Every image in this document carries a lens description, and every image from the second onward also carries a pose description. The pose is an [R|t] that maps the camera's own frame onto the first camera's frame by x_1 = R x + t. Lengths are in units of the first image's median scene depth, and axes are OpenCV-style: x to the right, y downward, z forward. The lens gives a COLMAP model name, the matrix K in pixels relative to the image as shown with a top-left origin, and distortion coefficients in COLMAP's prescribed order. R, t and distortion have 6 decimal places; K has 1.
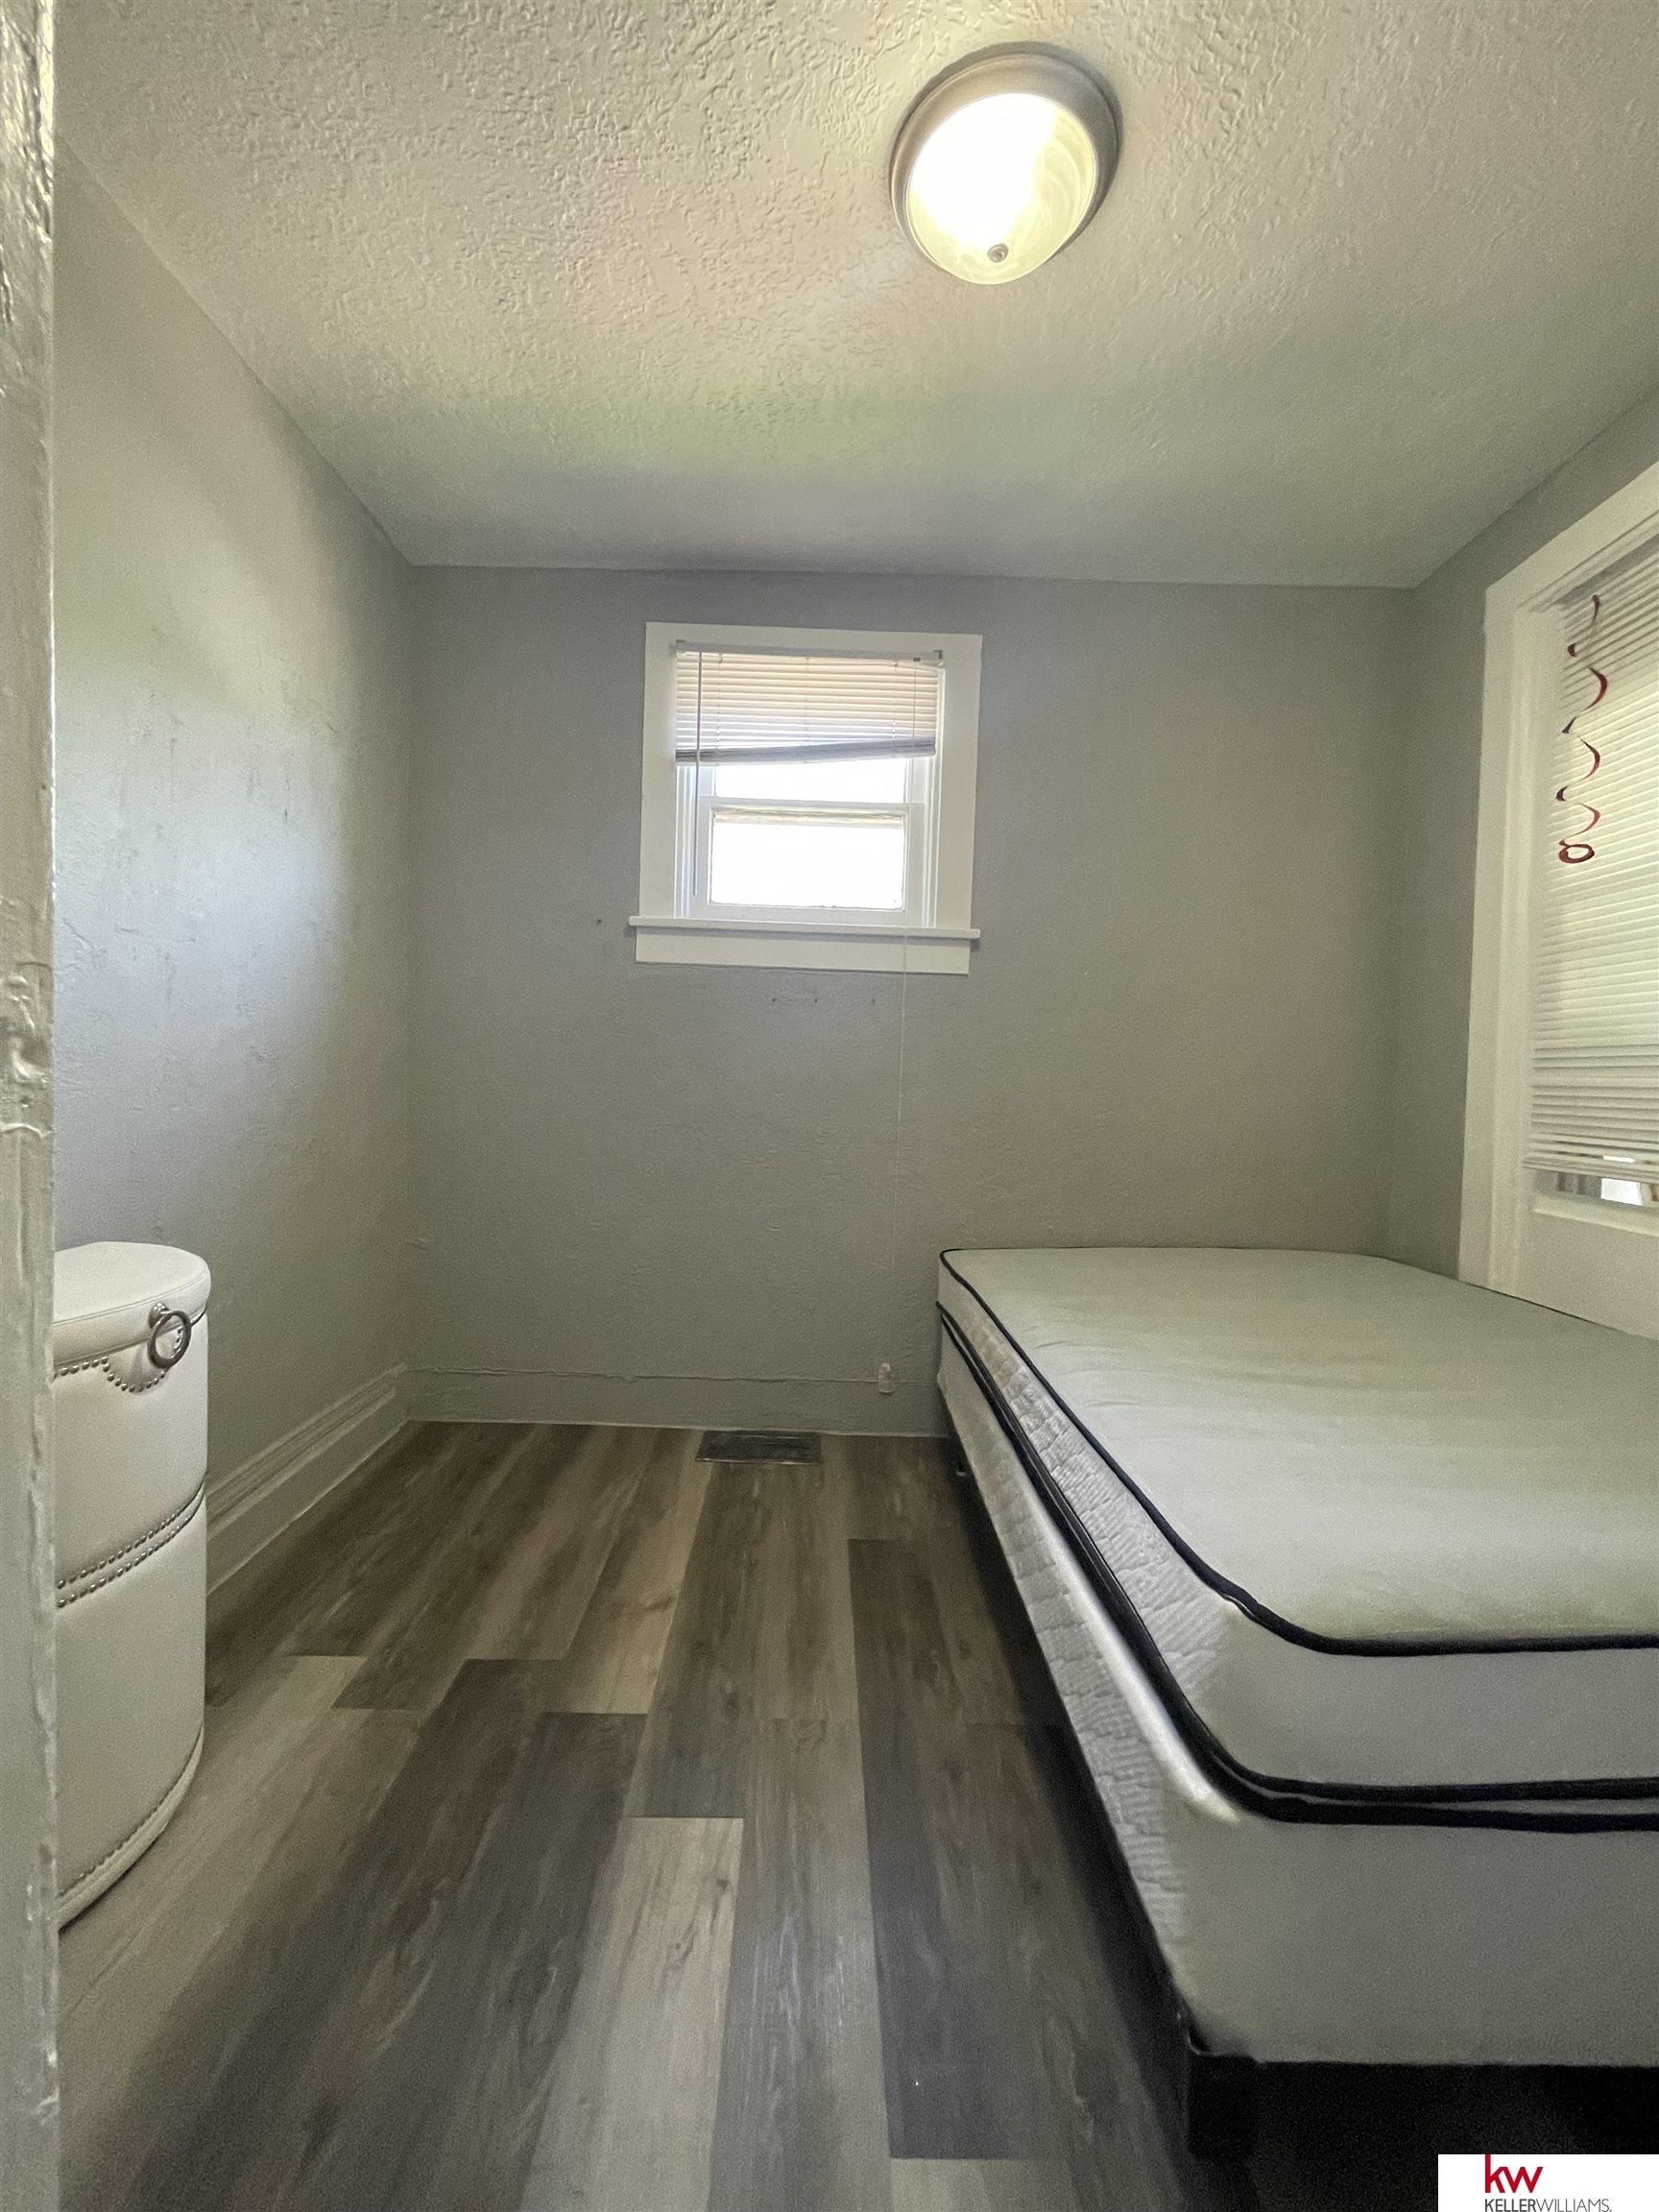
lens RADIAL K [[901.3, 0, 821.1], [0, 901.3, 1093.3], [0, 0, 1]] dist [0.003865, 0.000416]
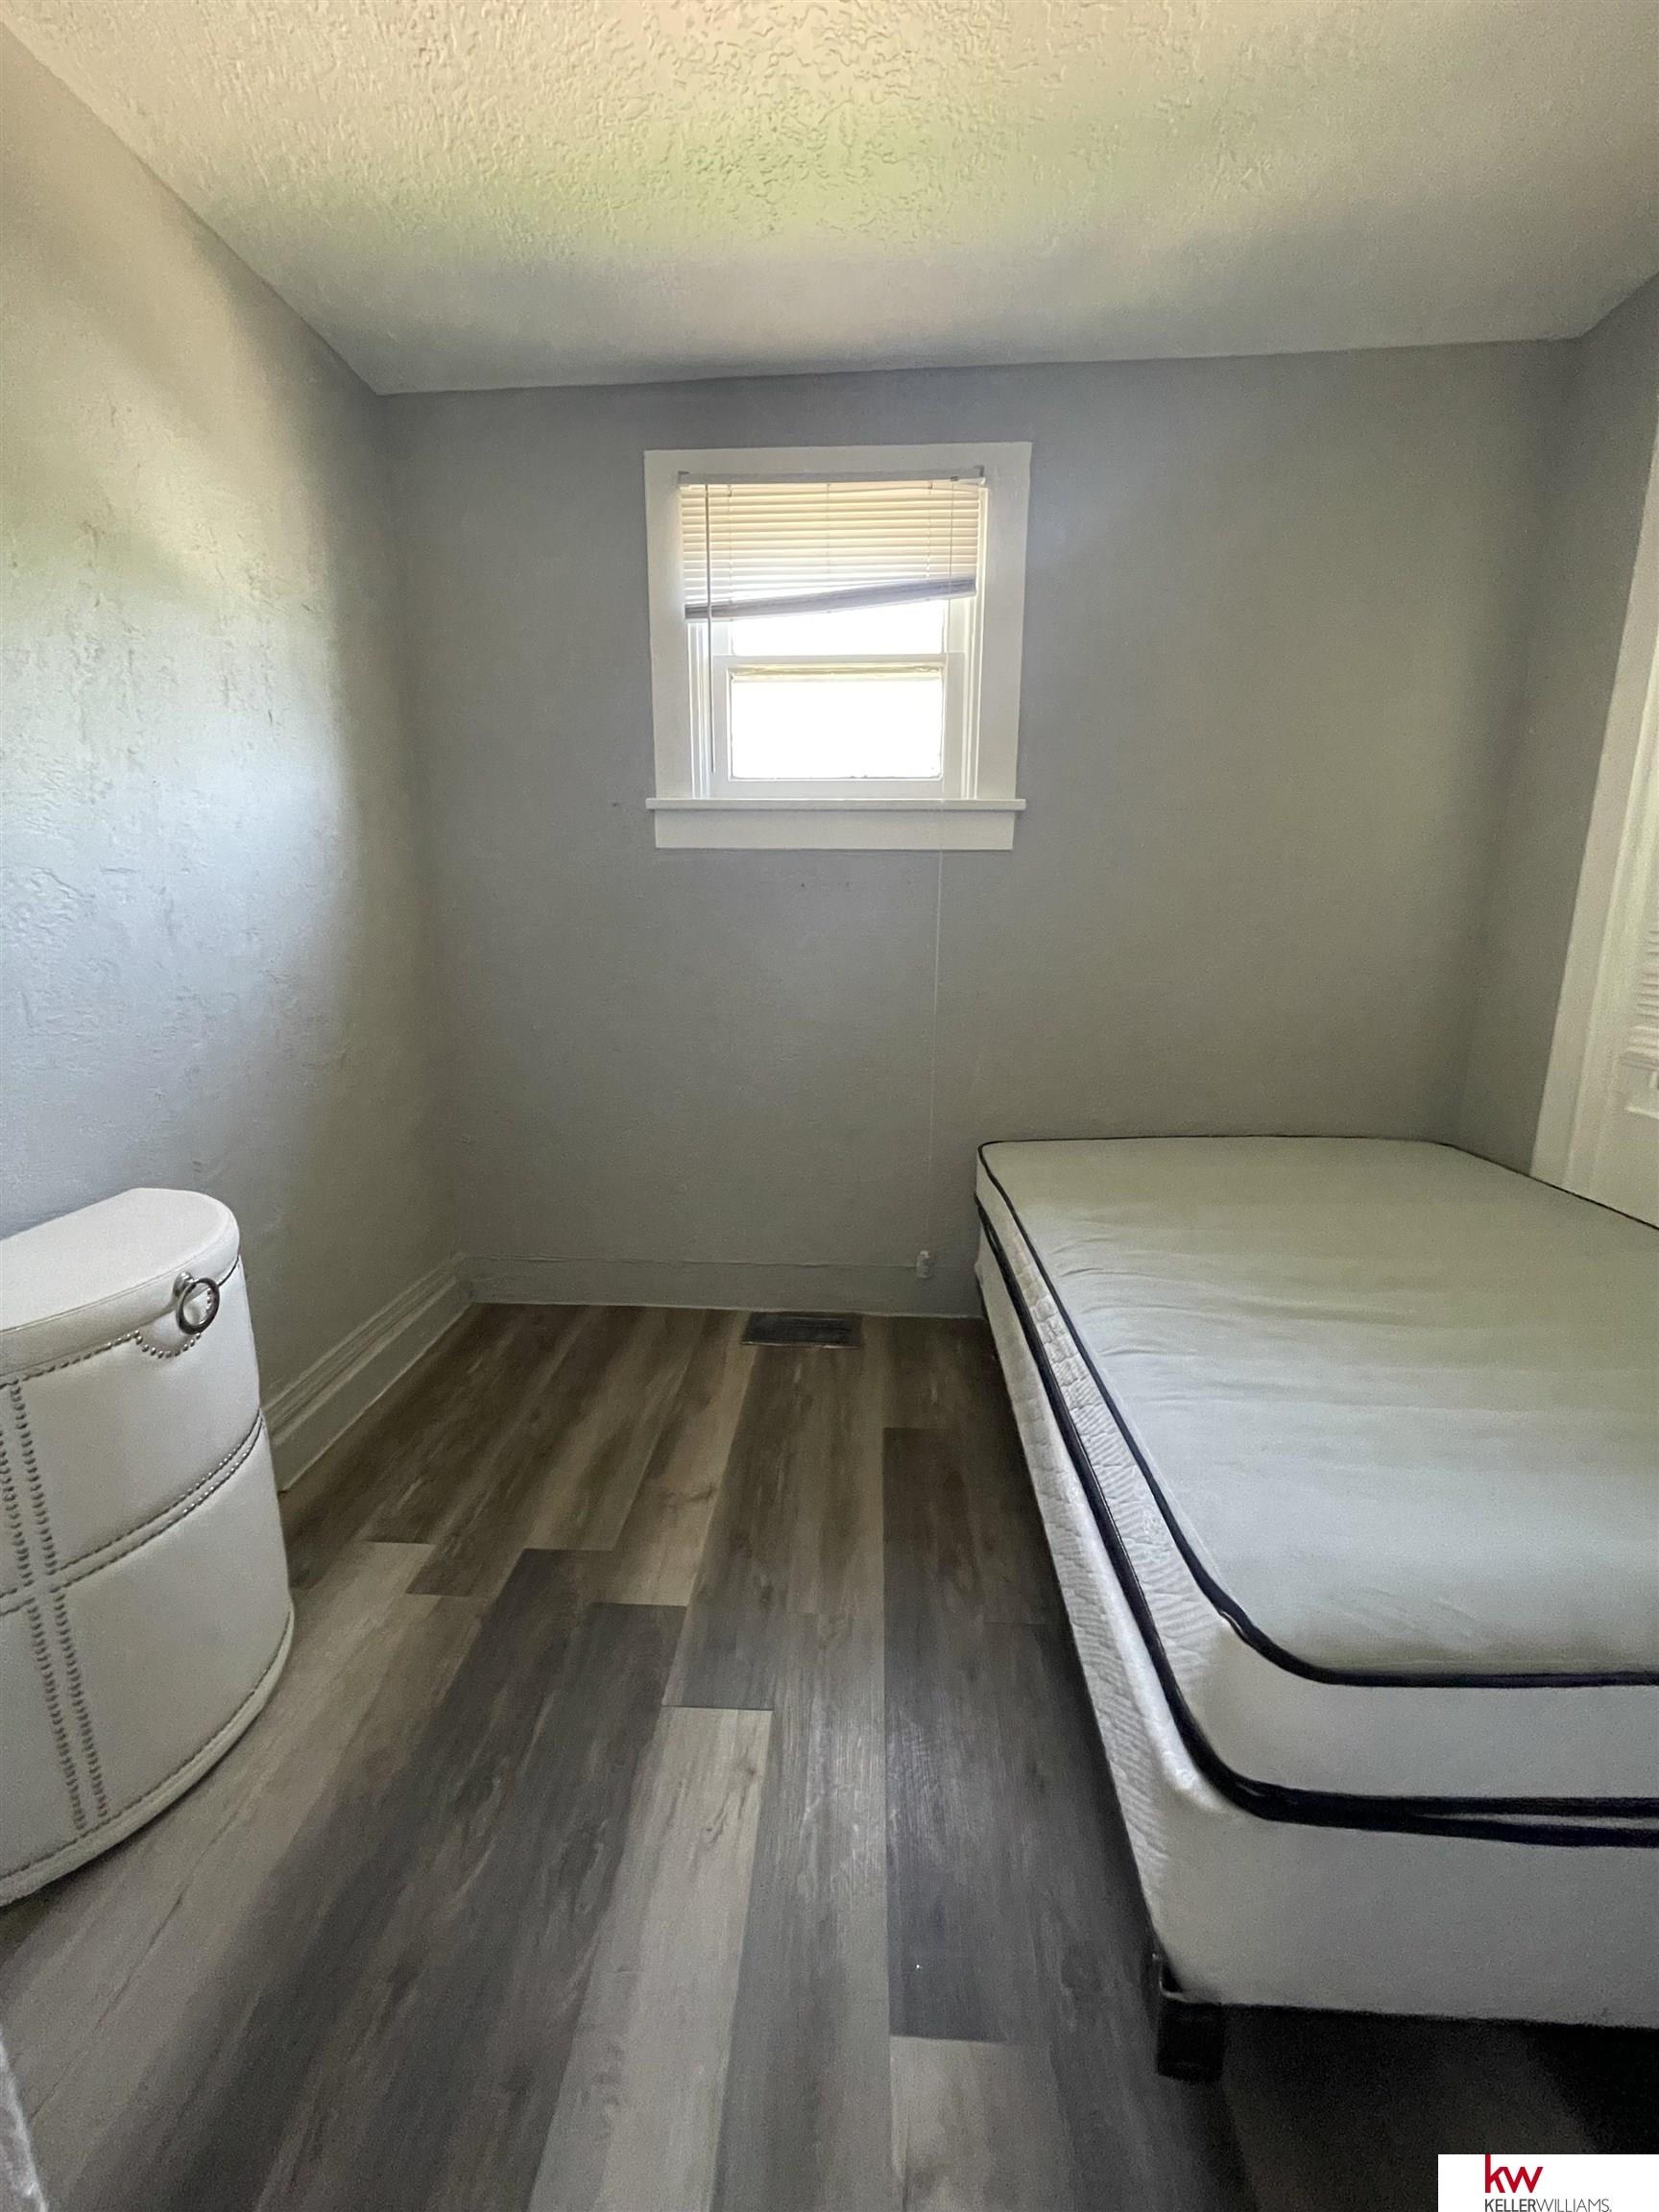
lens RADIAL K [[901.3, 0, 819.9], [0, 901.3, 1092.7], [0, 0, 1]] dist [0.003865, 0.000416]
pose [[0.997310, -0.015643, -0.071607, 0.051278], [0.028477, 0.982908, 0.181882, -0.105420], [0.067538, -0.183432, 0.980710, 0.062141]]
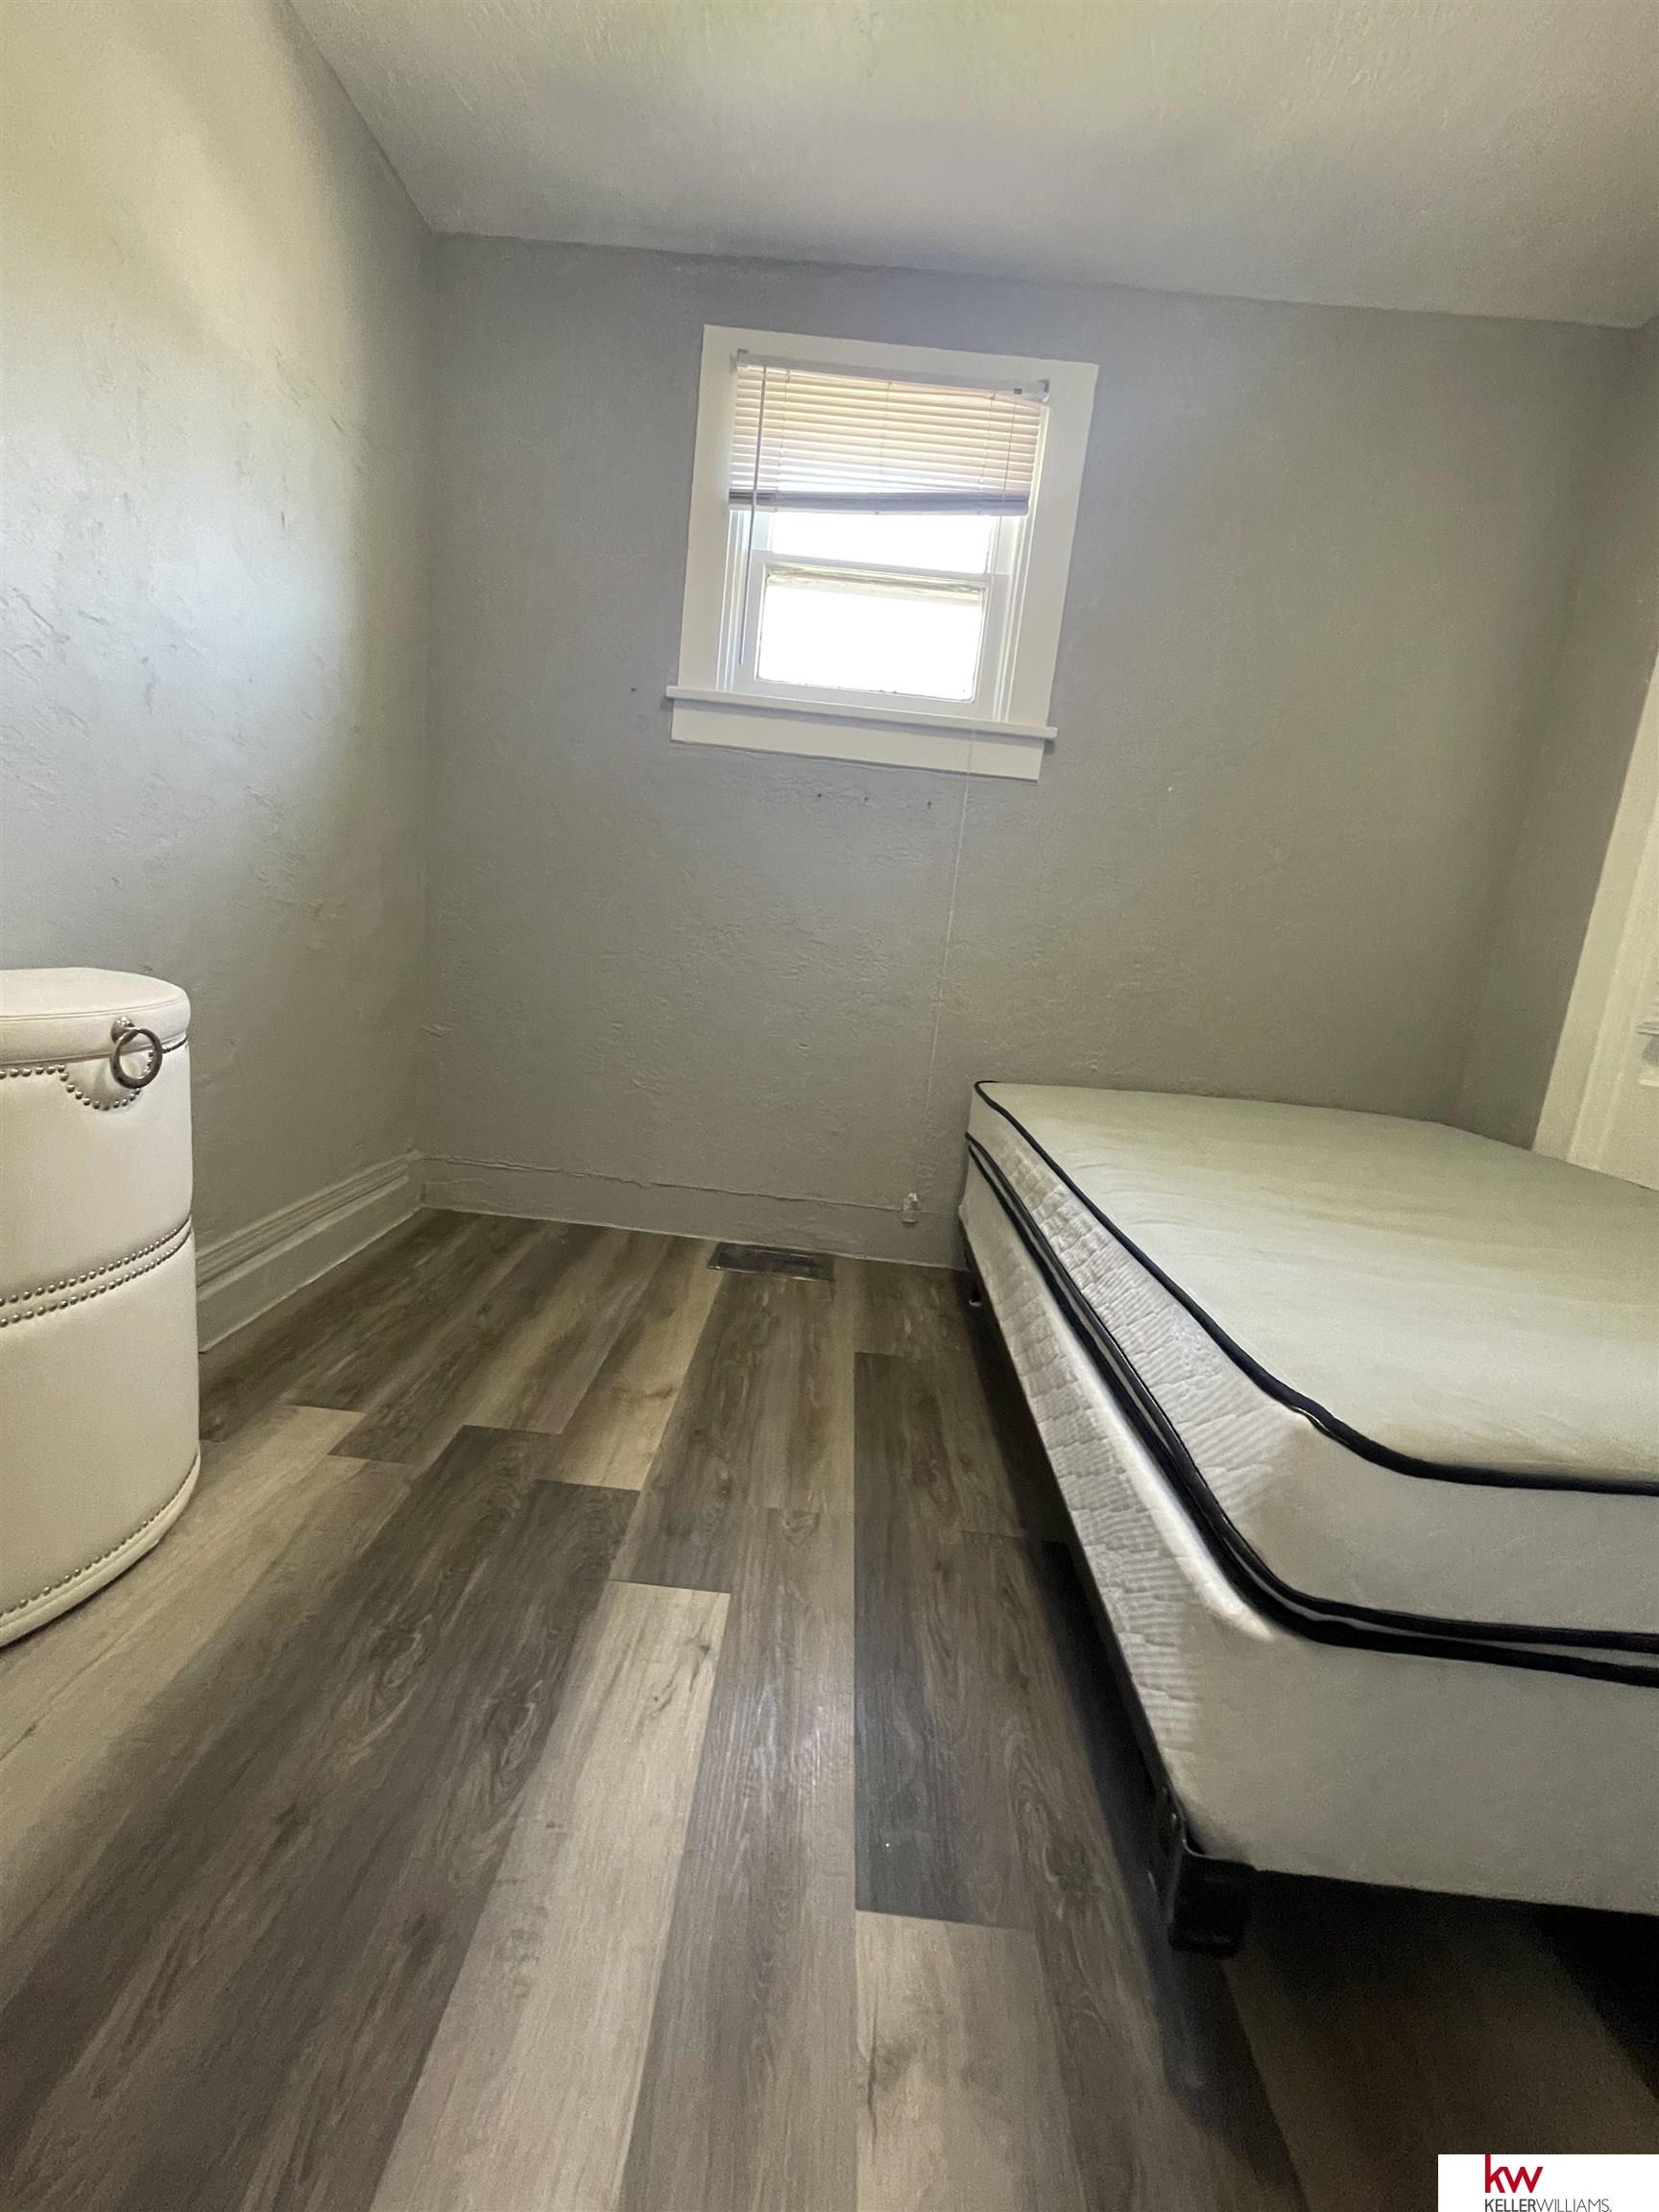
lens RADIAL K [[901.3, 0, 820.7], [0, 901.3, 1090.2], [0, 0, 1]] dist [0.003865, 0.000416]
pose [[0.996339, 0.080505, -0.028765, -0.002916], [-0.075194, 0.985336, 0.153163, 0.087481], [0.040674, -0.150440, 0.987782, 0.094686]]
